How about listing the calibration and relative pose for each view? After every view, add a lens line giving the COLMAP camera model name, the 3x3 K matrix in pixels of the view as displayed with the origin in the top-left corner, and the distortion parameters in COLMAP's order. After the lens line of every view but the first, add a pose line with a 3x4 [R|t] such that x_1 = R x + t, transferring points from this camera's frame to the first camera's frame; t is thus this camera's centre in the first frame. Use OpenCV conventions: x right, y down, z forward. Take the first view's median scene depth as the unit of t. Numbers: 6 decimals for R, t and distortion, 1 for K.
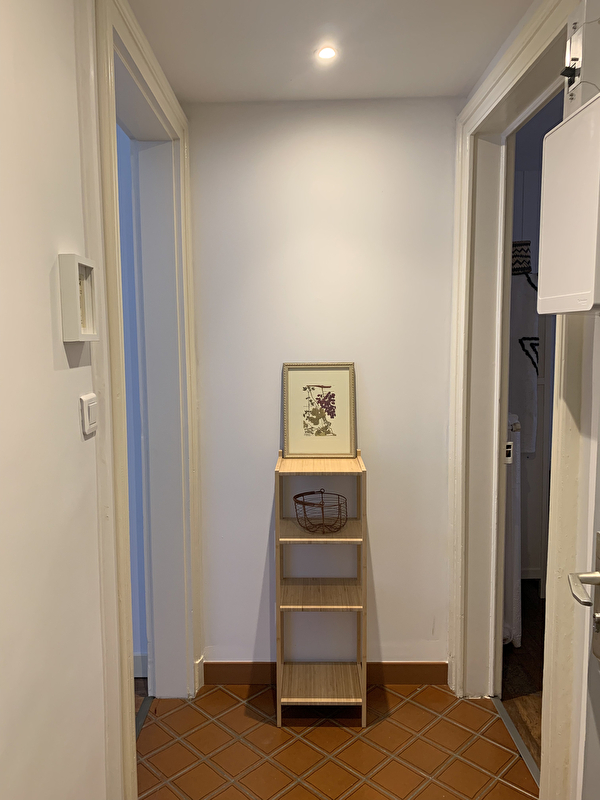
lens RADIAL K [[613.8, 0, 300.0], [0, 613.8, 400.0], [0, 0, 1]] dist [0.055425, -0.084380]
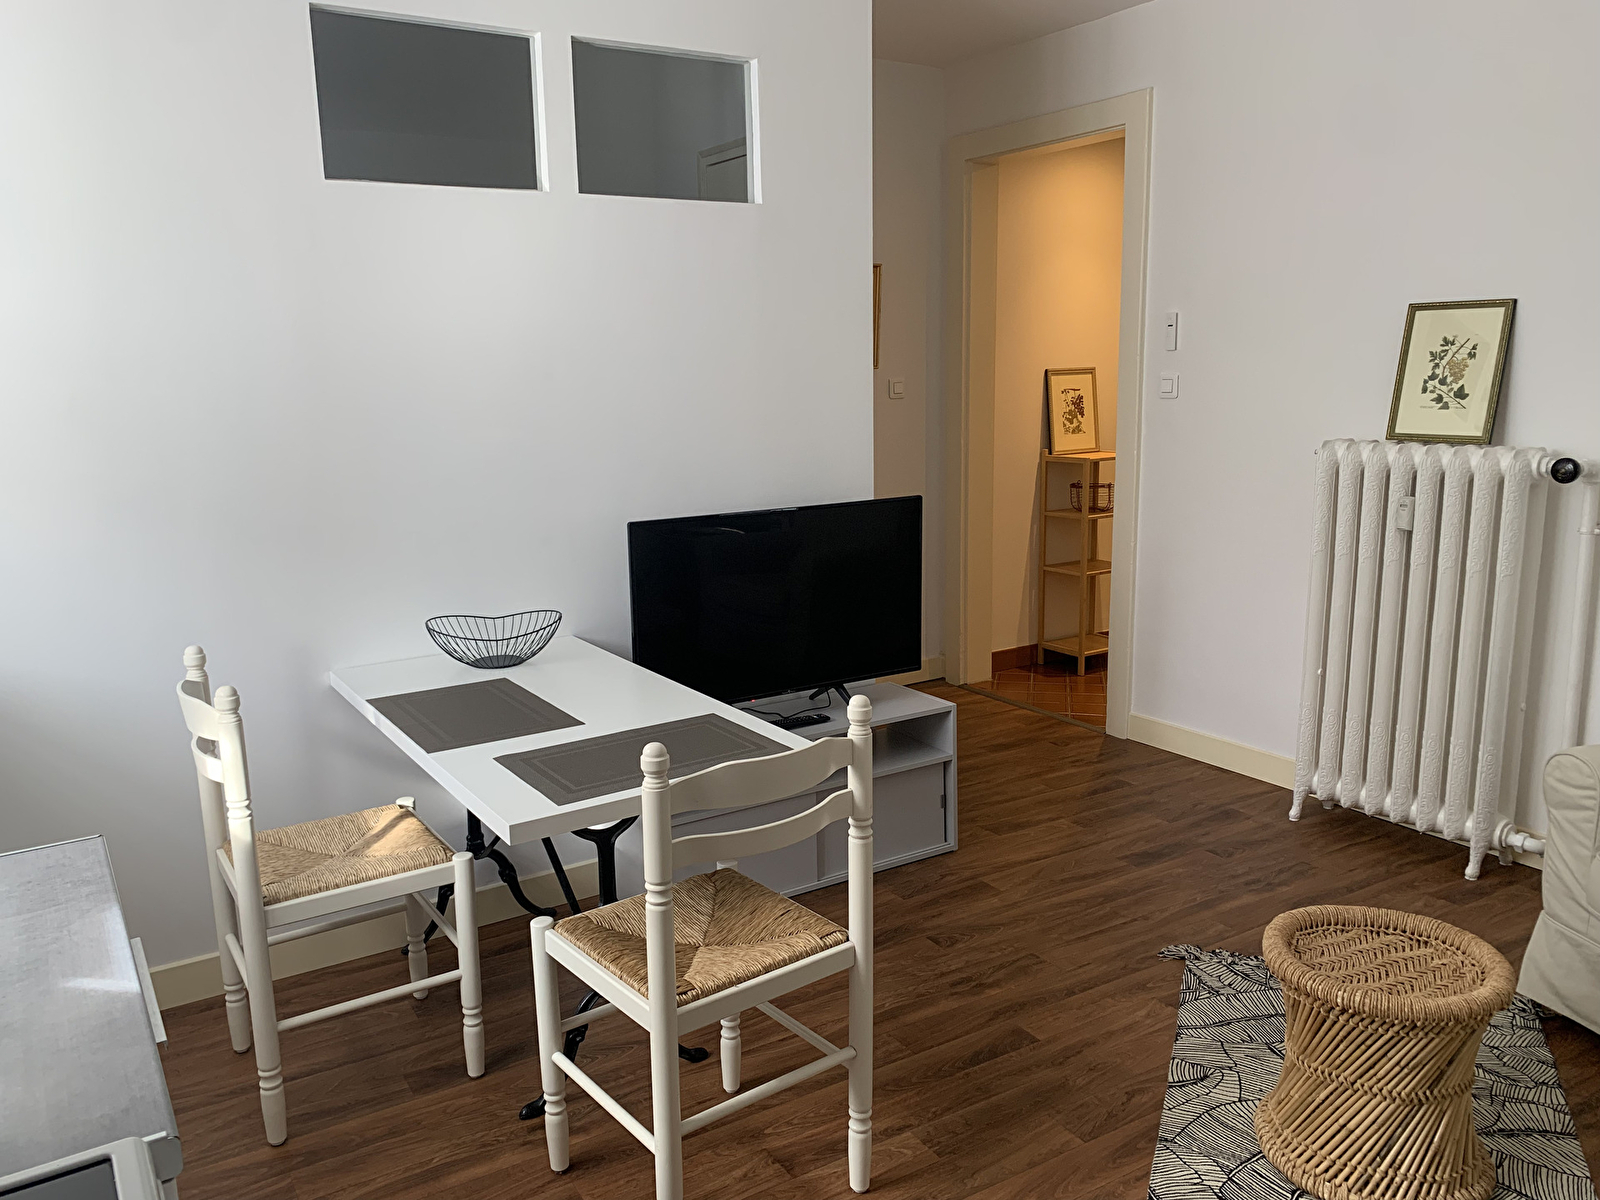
lens RADIAL K [[1221.6, 0, 786.4], [0, 1221.6, 600.5], [0, 0, 1]] dist [0.015129, -0.014080]
pose [[0.844594, -0.116686, 0.522537, -1.622383], [0.067265, 0.991355, 0.112653, 0.073160], [-0.531165, -0.059997, 0.845141, -0.633480]]
